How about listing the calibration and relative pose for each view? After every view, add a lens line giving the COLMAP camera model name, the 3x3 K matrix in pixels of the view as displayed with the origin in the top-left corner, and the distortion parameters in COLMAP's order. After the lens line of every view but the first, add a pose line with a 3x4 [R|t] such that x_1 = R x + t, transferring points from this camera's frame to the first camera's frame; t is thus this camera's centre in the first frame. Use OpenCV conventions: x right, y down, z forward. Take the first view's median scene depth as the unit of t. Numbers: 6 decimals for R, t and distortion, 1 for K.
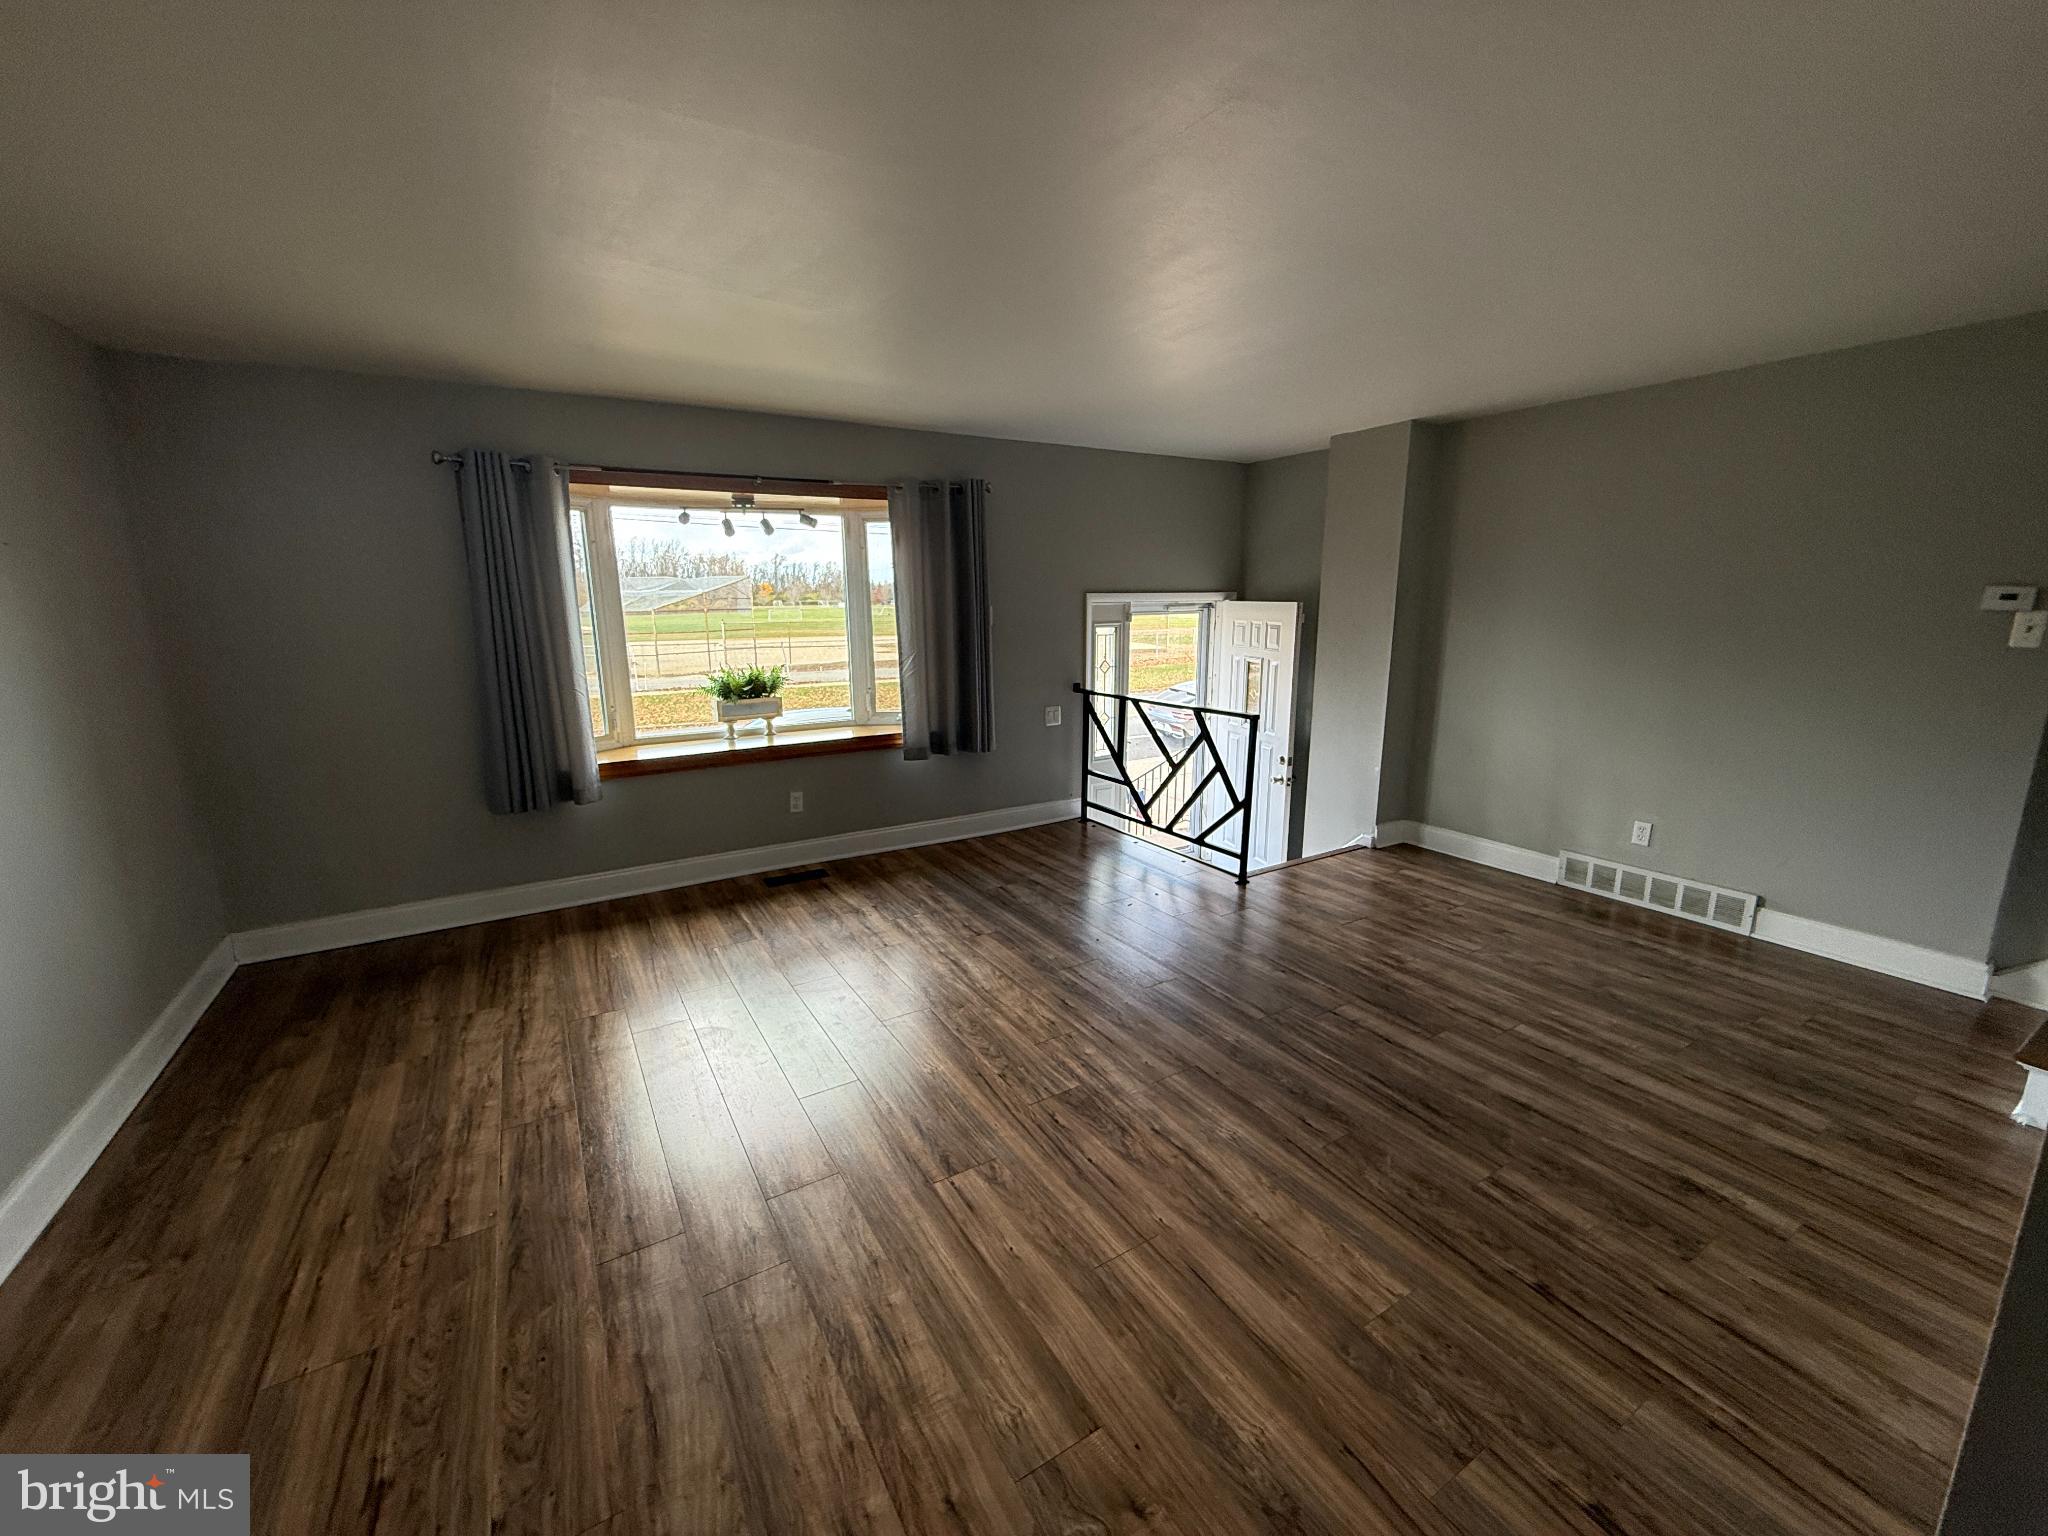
lens RADIAL K [[818.0, 0, 1010.5], [0, 818.0, 792.0], [0, 0, 1]] dist [0.000709, -0.000194]
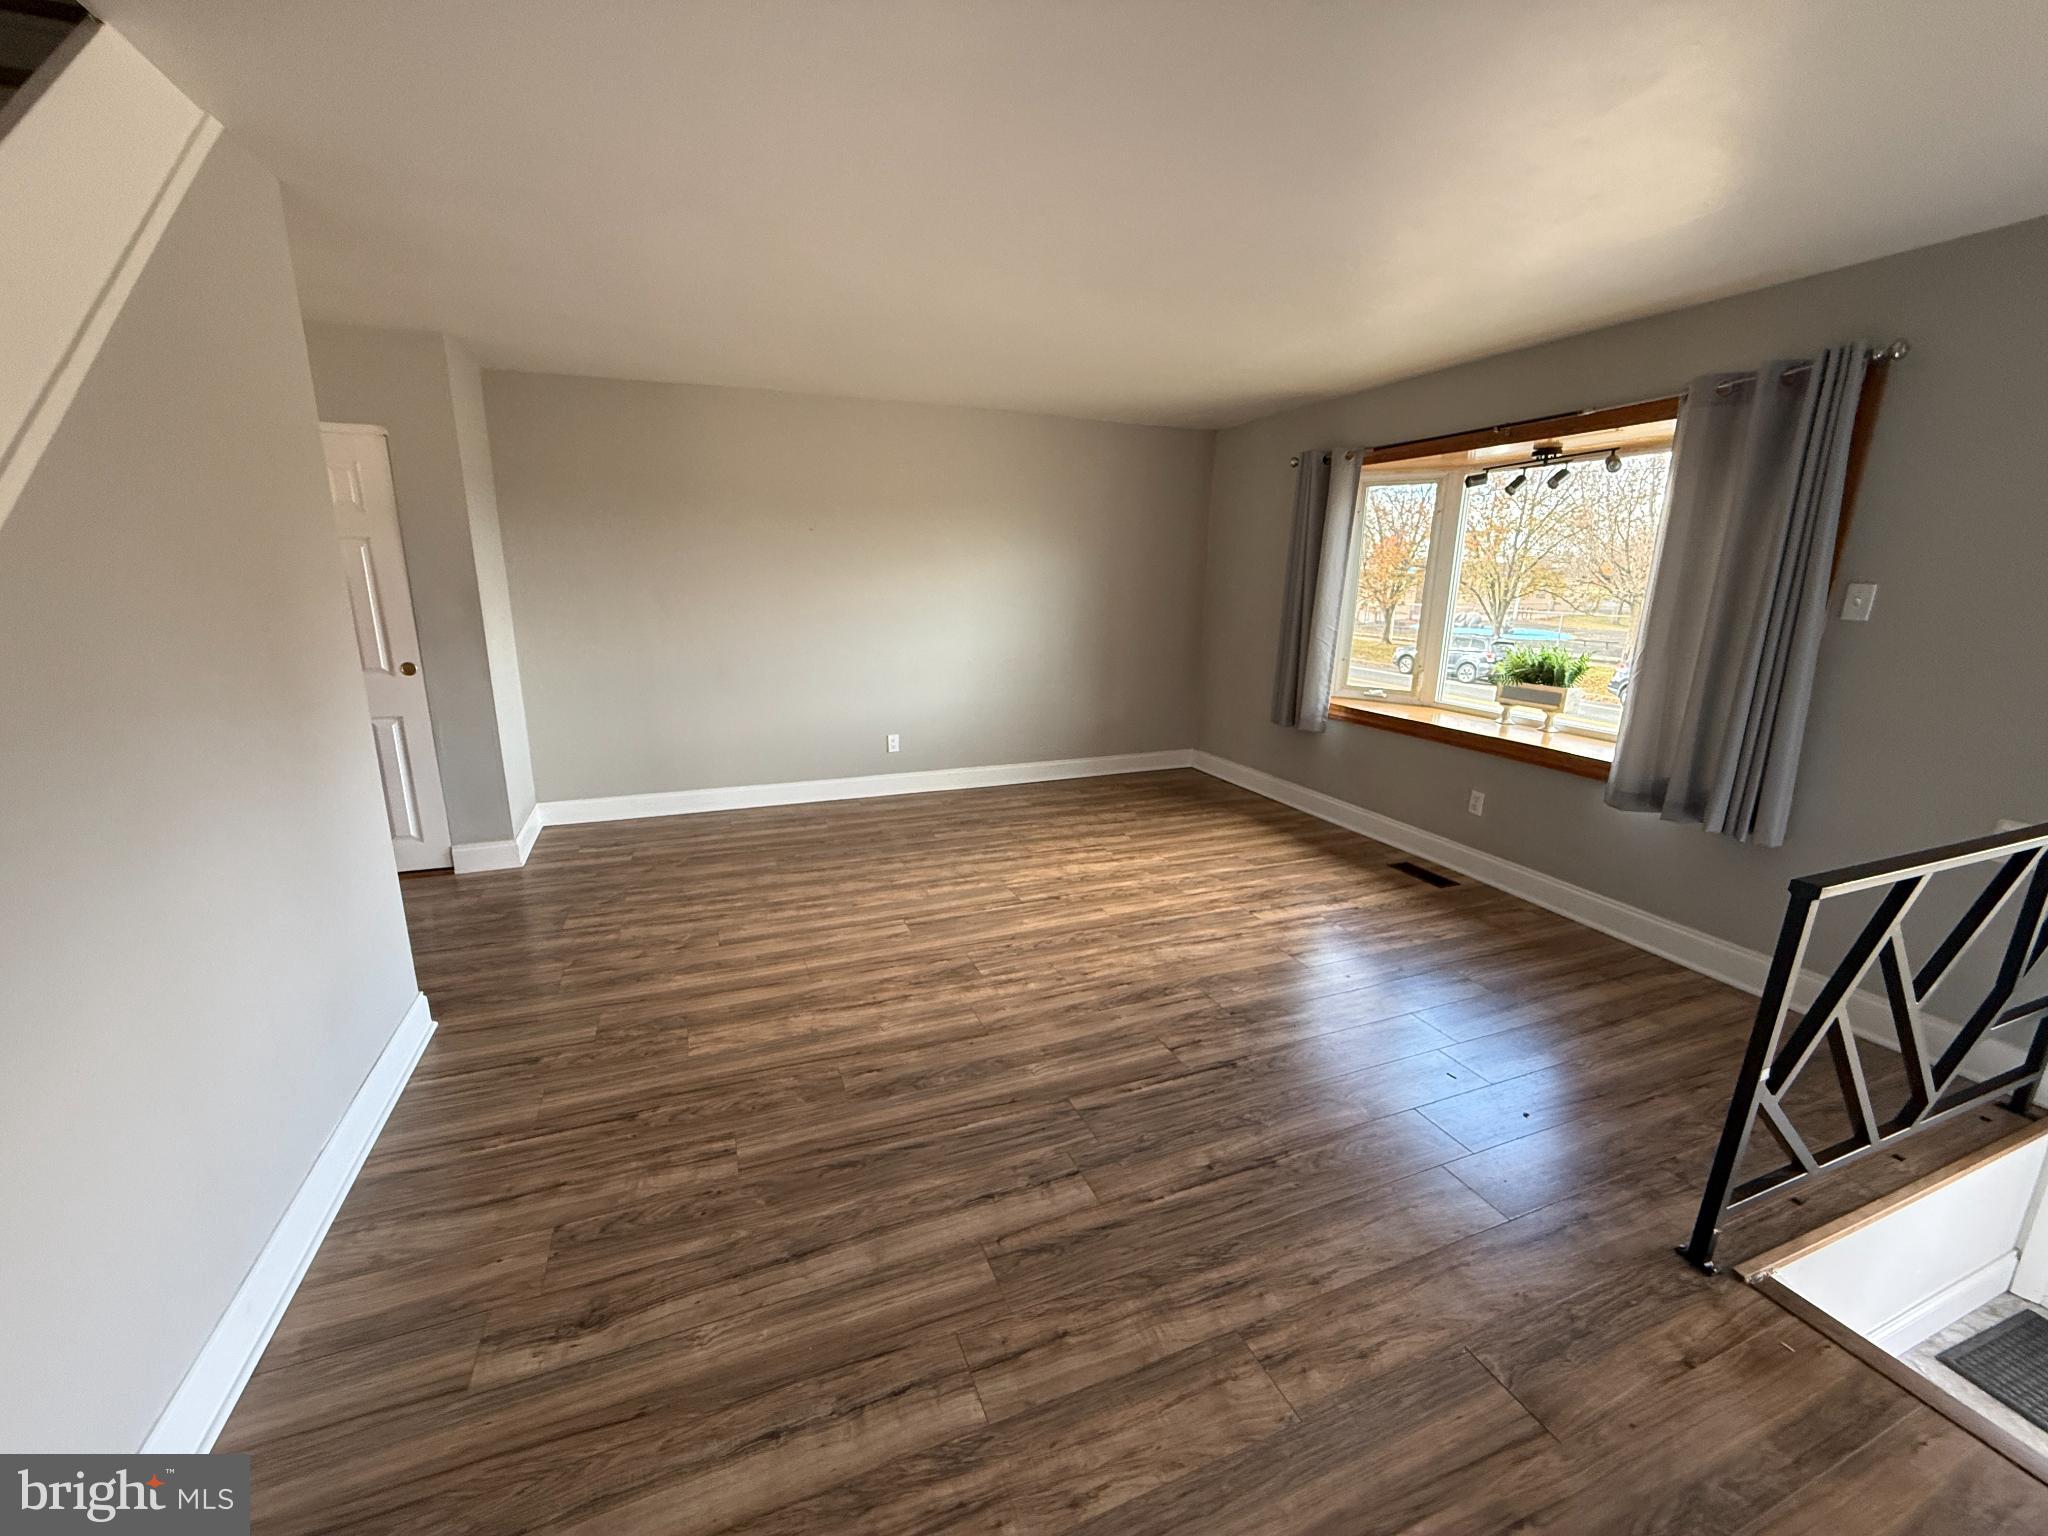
lens RADIAL K [[818.0, 0, 1010.4], [0, 818.0, 771.0], [0, 0, 1]] dist [0.000709, -0.000194]
pose [[-0.174776, 0.242868, -0.954185, 1.125134], [-0.239049, 0.929639, 0.280406, -0.252106], [0.955149, 0.277105, -0.104421, 1.076619]]
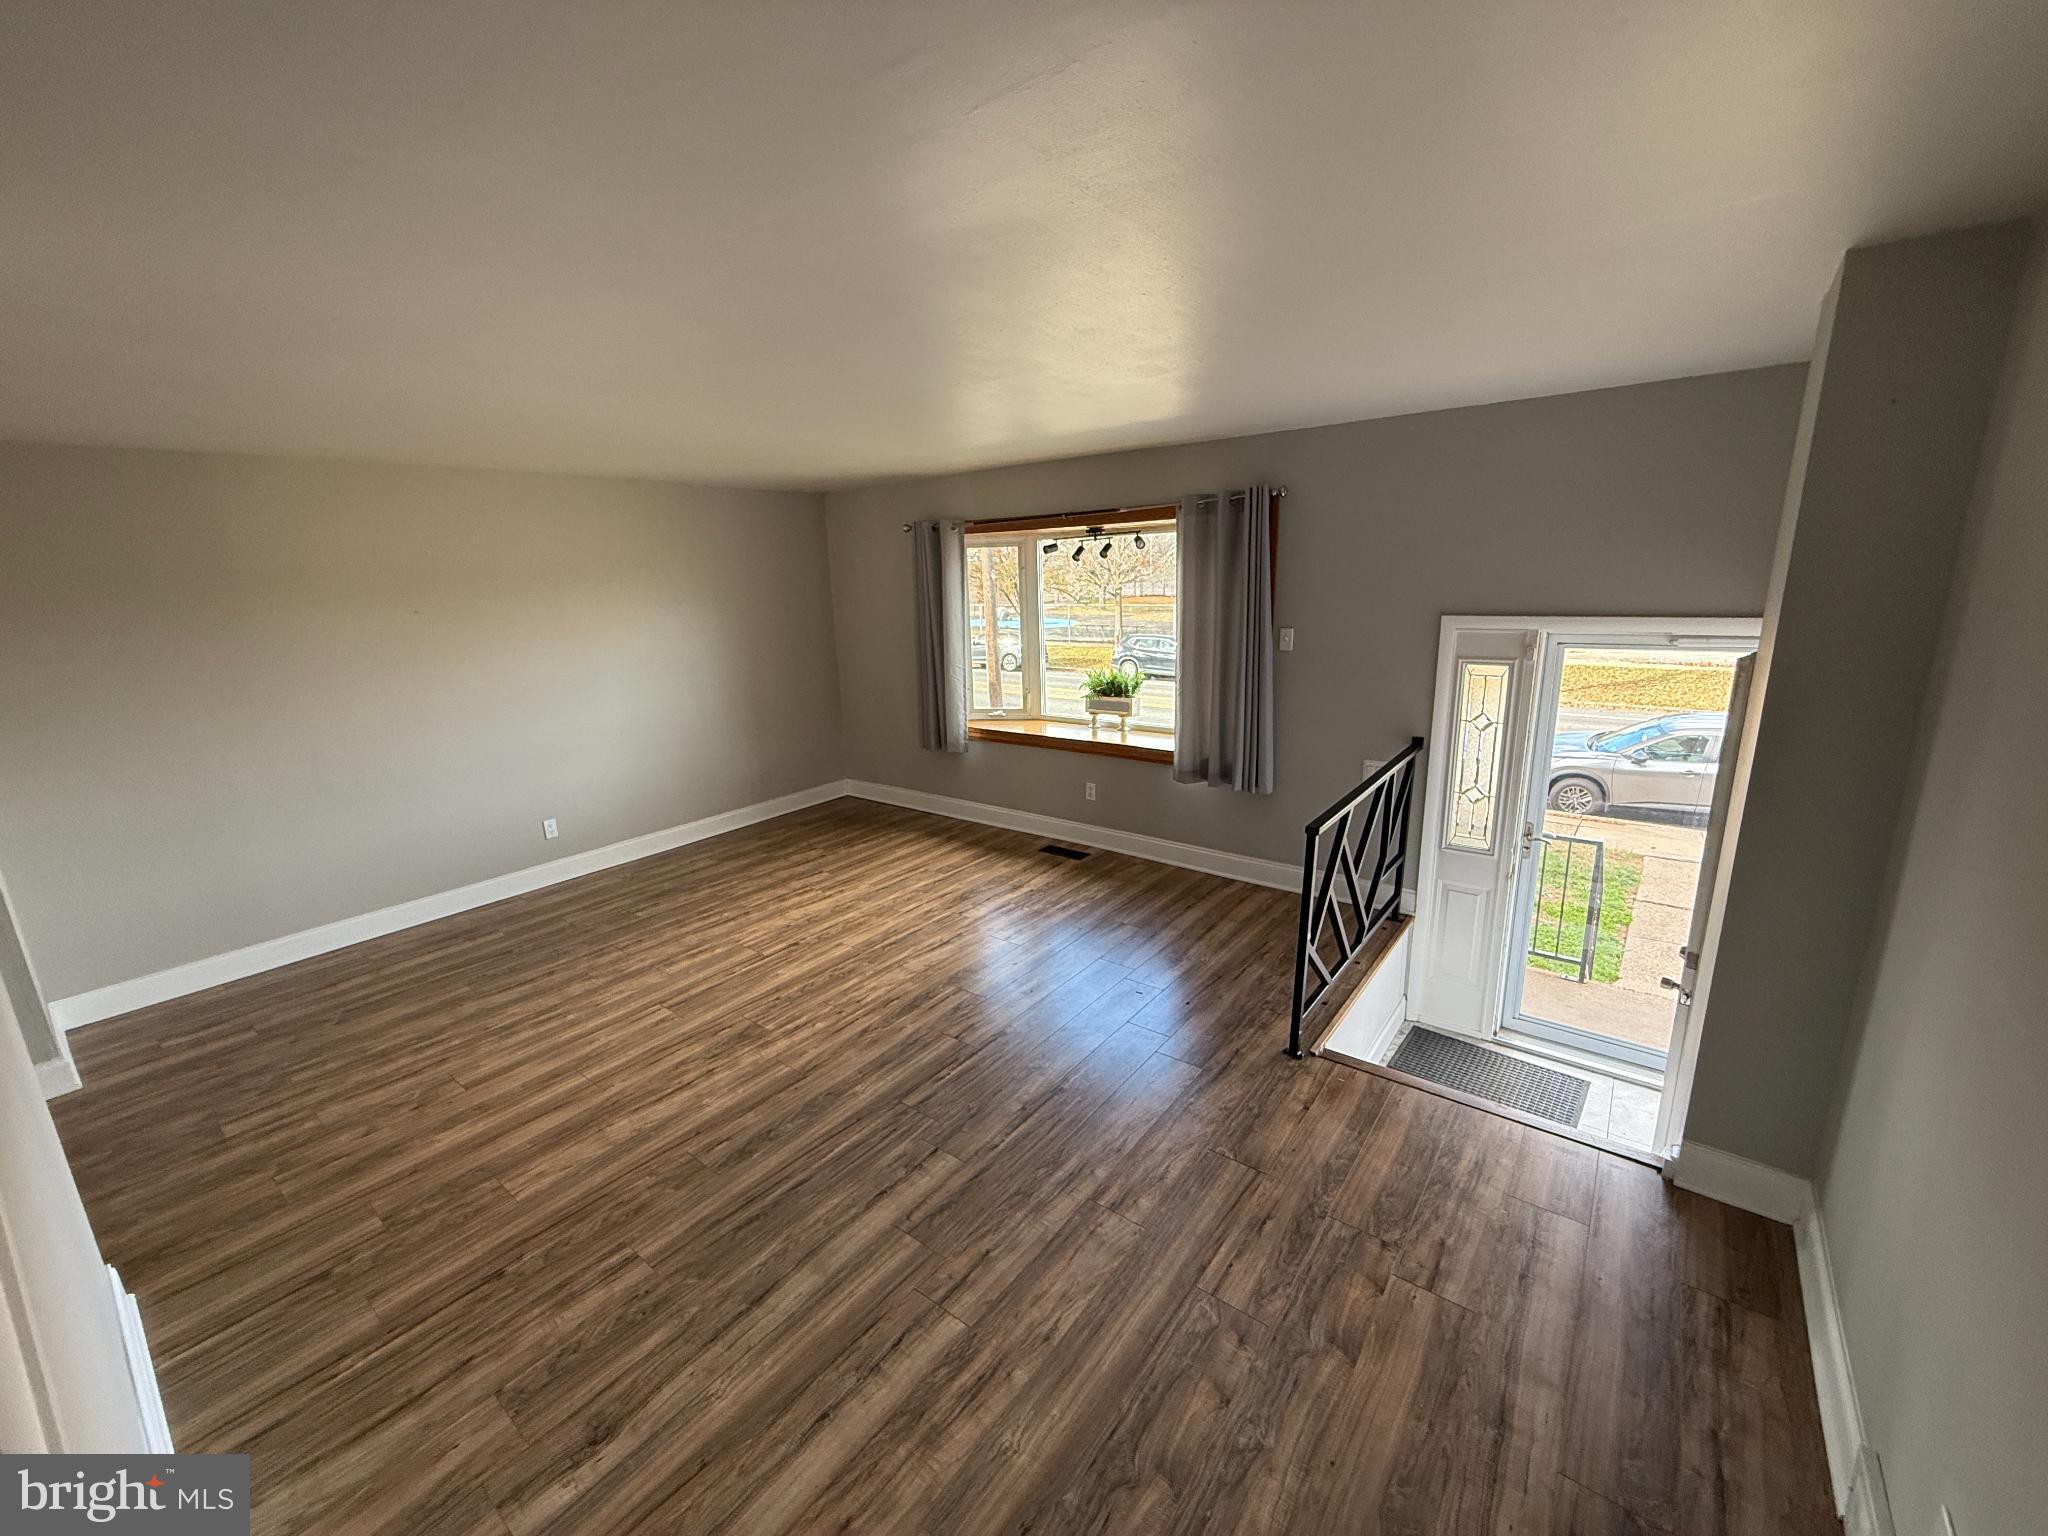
lens RADIAL K [[818.0, 0, 1015.2], [0, 818.0, 781.5], [0, 0, 1]] dist [0.000709, -0.000194]
pose [[0.349691, 0.232712, -0.907503, 1.299107], [-0.188287, 0.966352, 0.175250, -0.319999], [0.917750, 0.109588, 0.381741, 0.817063]]
